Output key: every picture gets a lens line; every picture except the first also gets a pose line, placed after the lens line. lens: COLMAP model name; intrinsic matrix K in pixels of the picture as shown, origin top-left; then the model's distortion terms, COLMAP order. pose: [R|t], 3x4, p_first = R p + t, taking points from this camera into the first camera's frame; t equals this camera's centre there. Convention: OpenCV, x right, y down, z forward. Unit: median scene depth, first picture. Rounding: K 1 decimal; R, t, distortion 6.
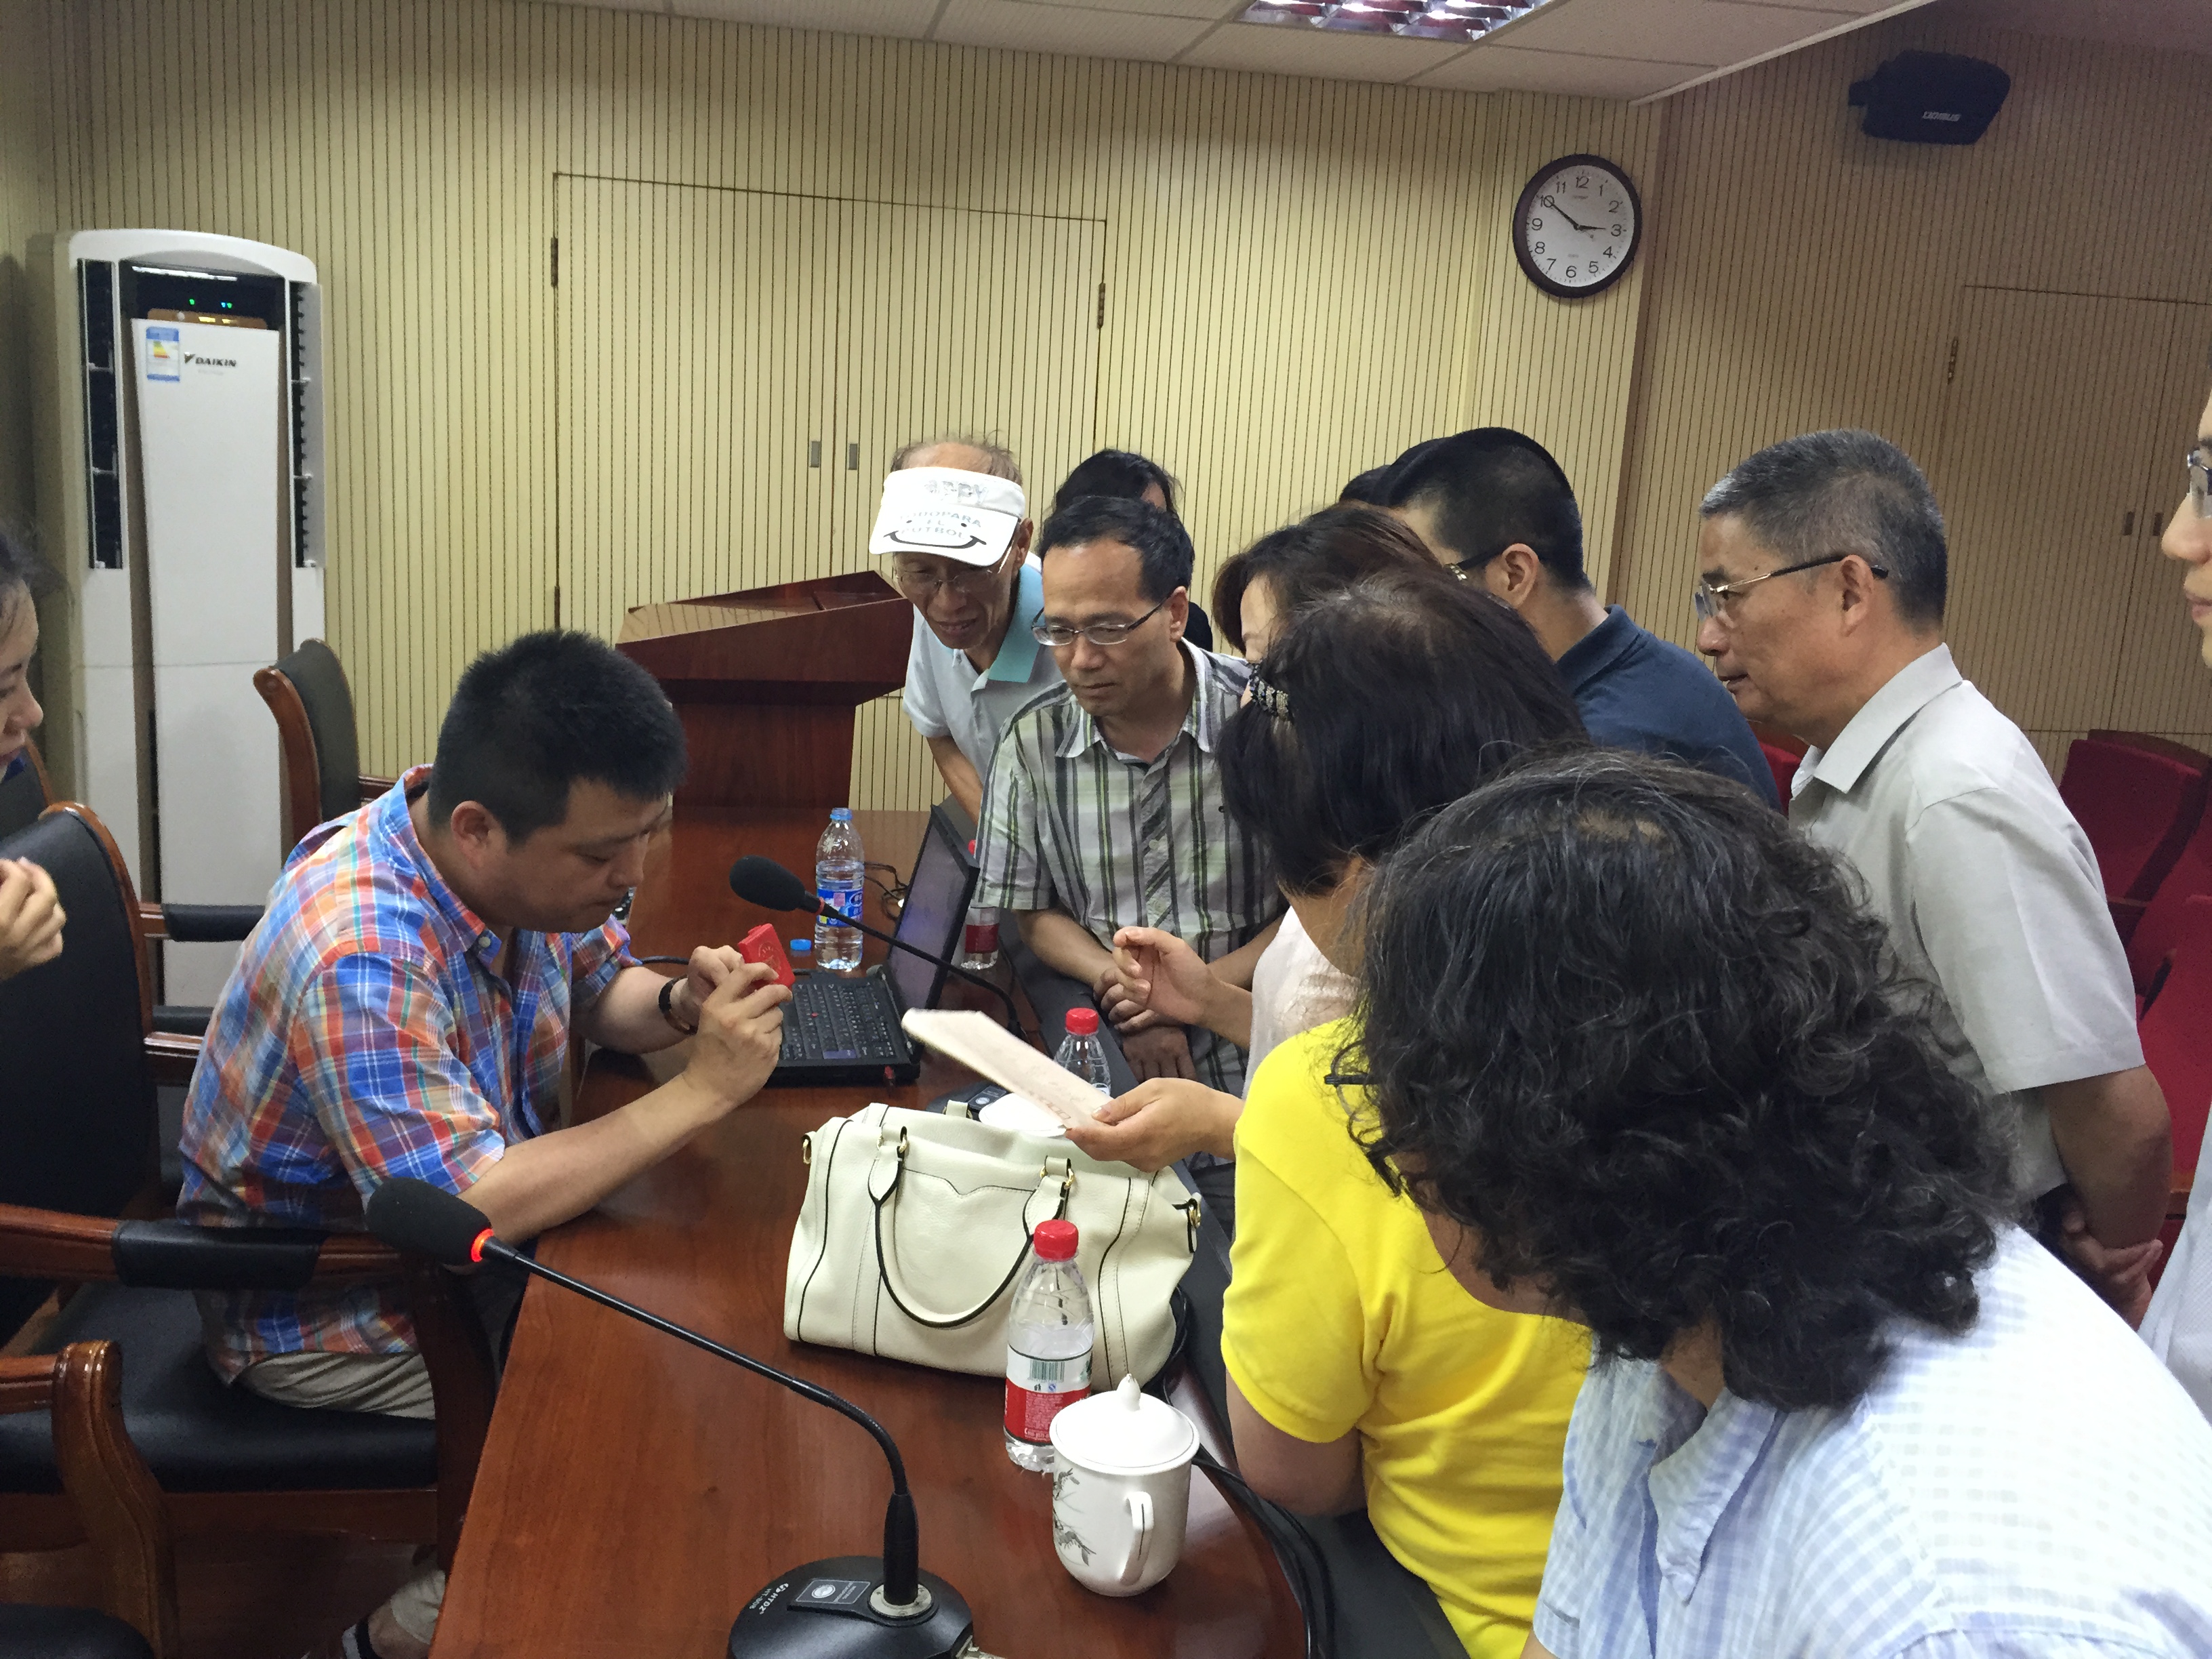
lens RADIAL K [[1984.5, 0, 1106.0], [0, 1984.5, 829.5], [0, 0, 1]] dist [0.114386, -0.186887]
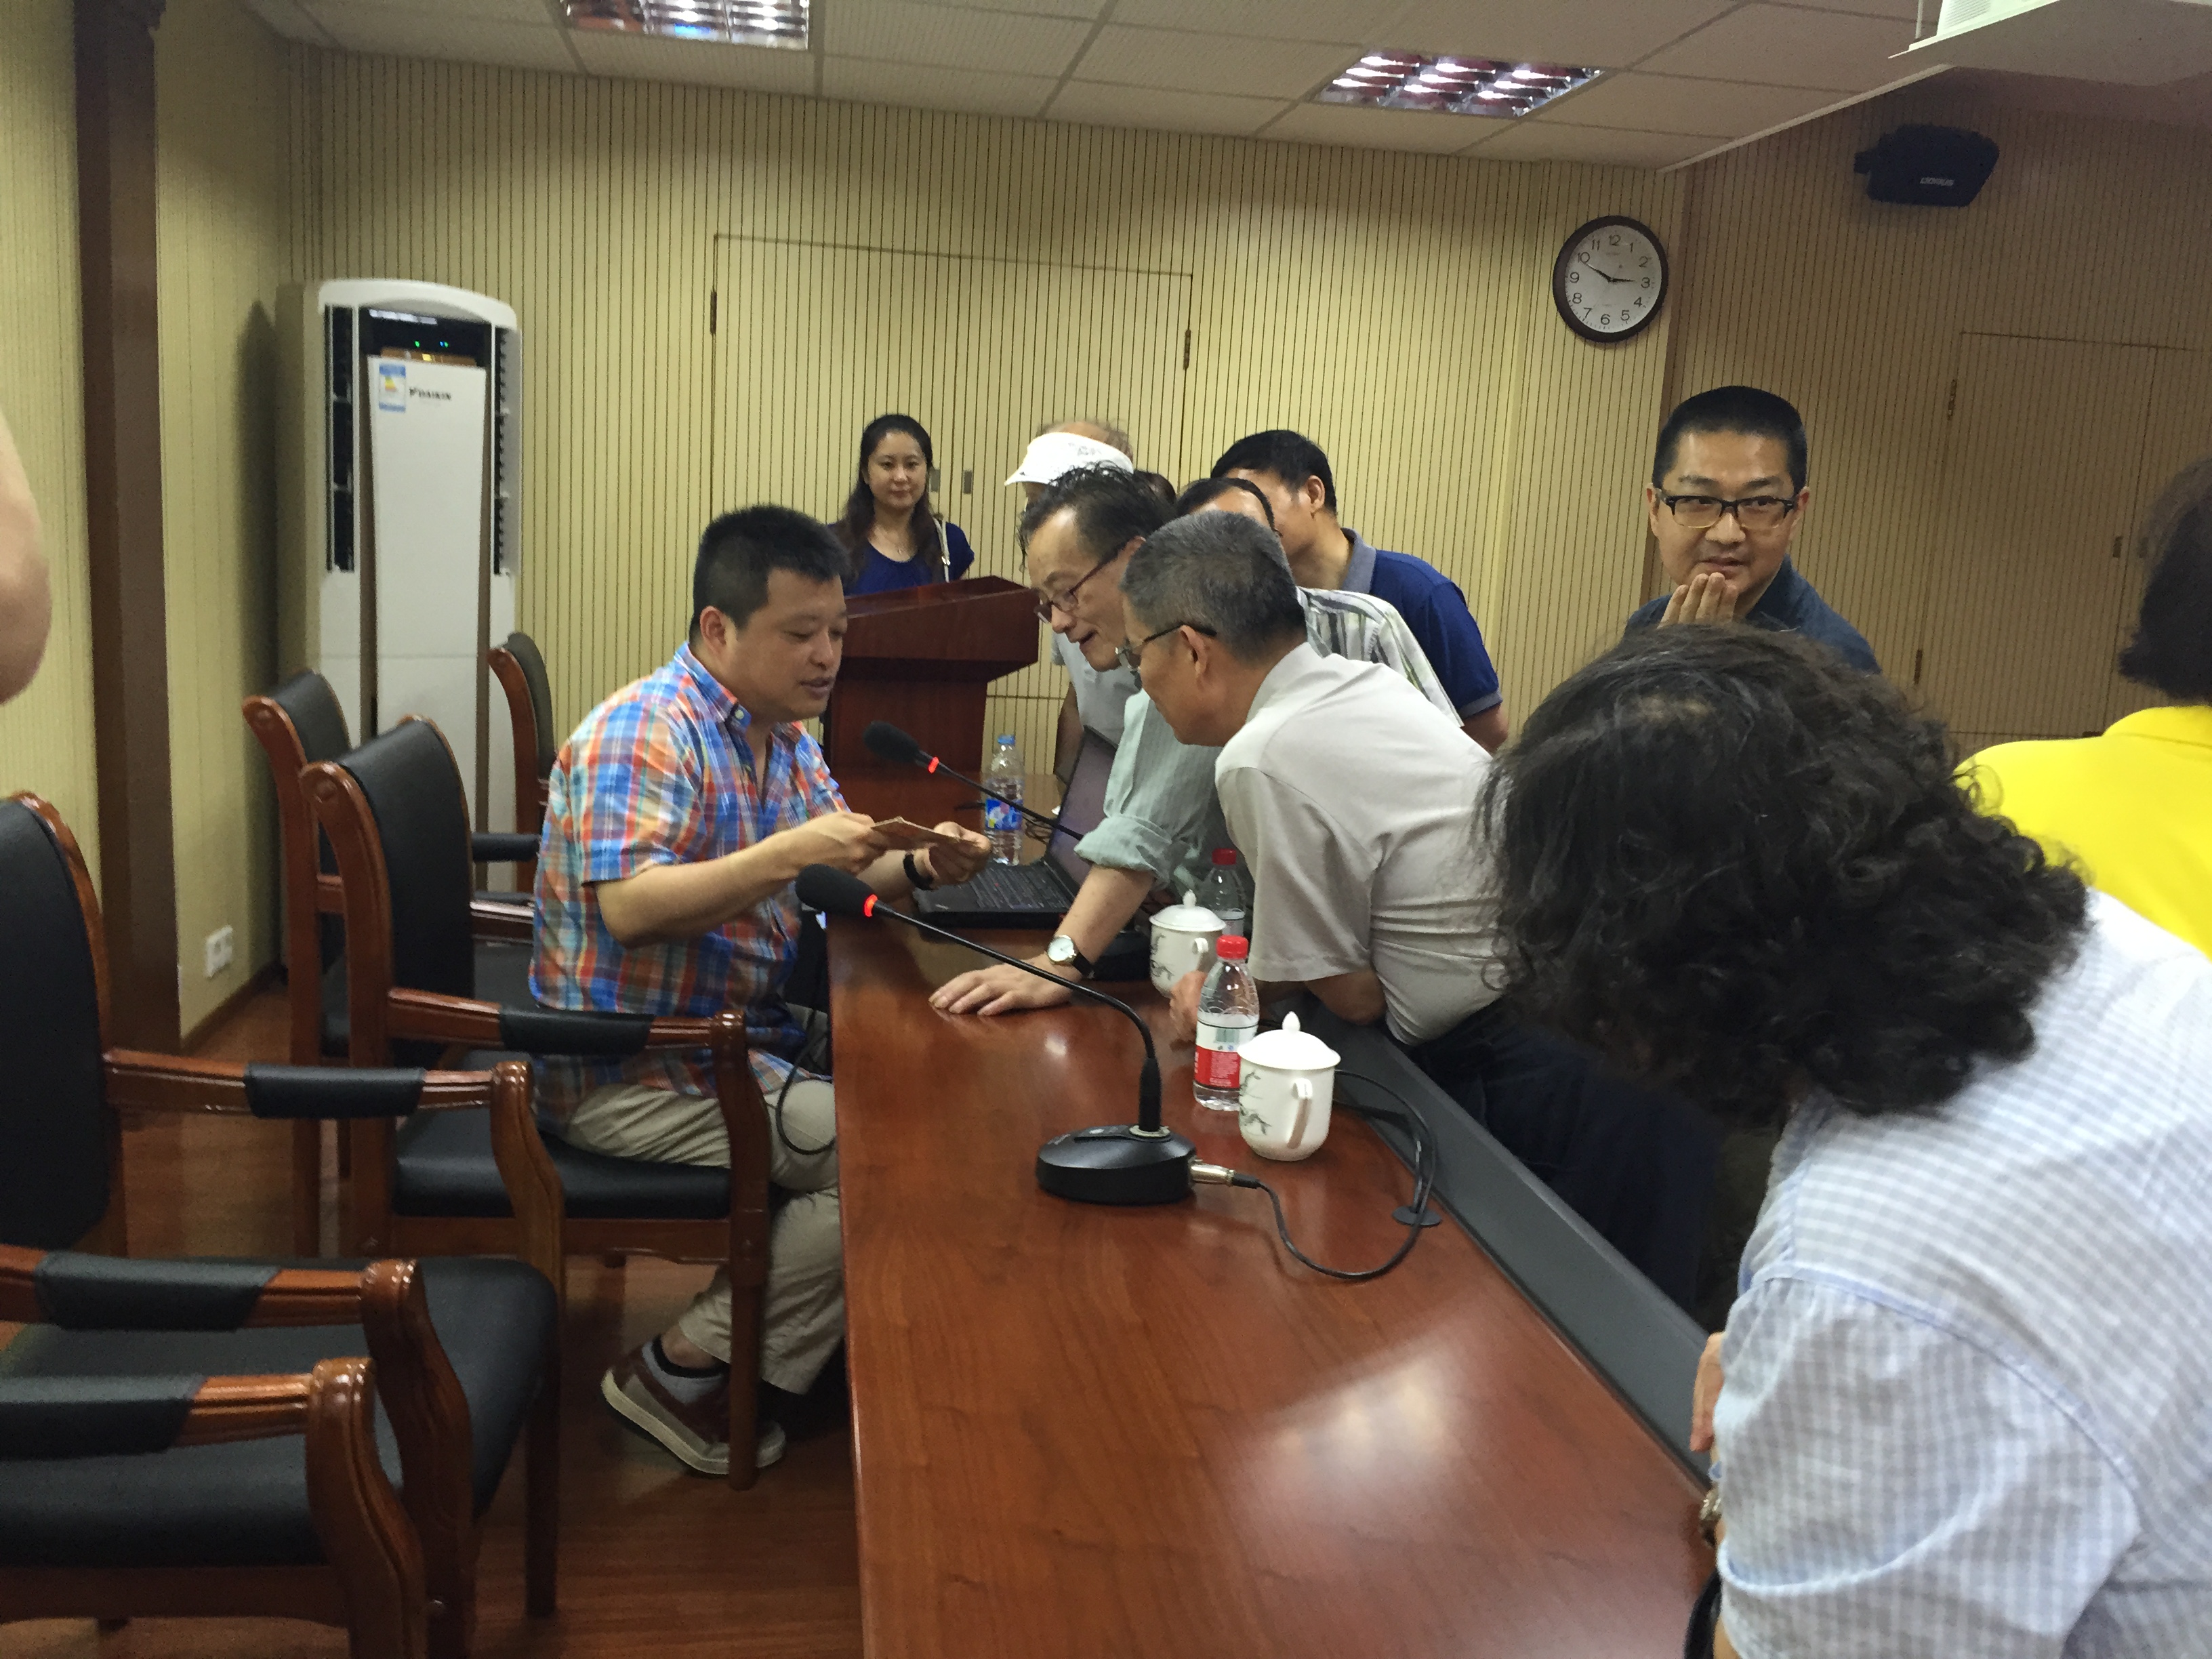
lens RADIAL K [[1984.5, 0, 1106.0], [0, 1984.5, 829.5], [0, 0, 1]] dist [0.114386, -0.186887]
pose [[0.999792, 0.003145, -0.020175, -0.028287], [-0.003832, 0.999411, -0.034094, 0.055259], [0.020056, 0.034164, 0.999215, -0.138979]]
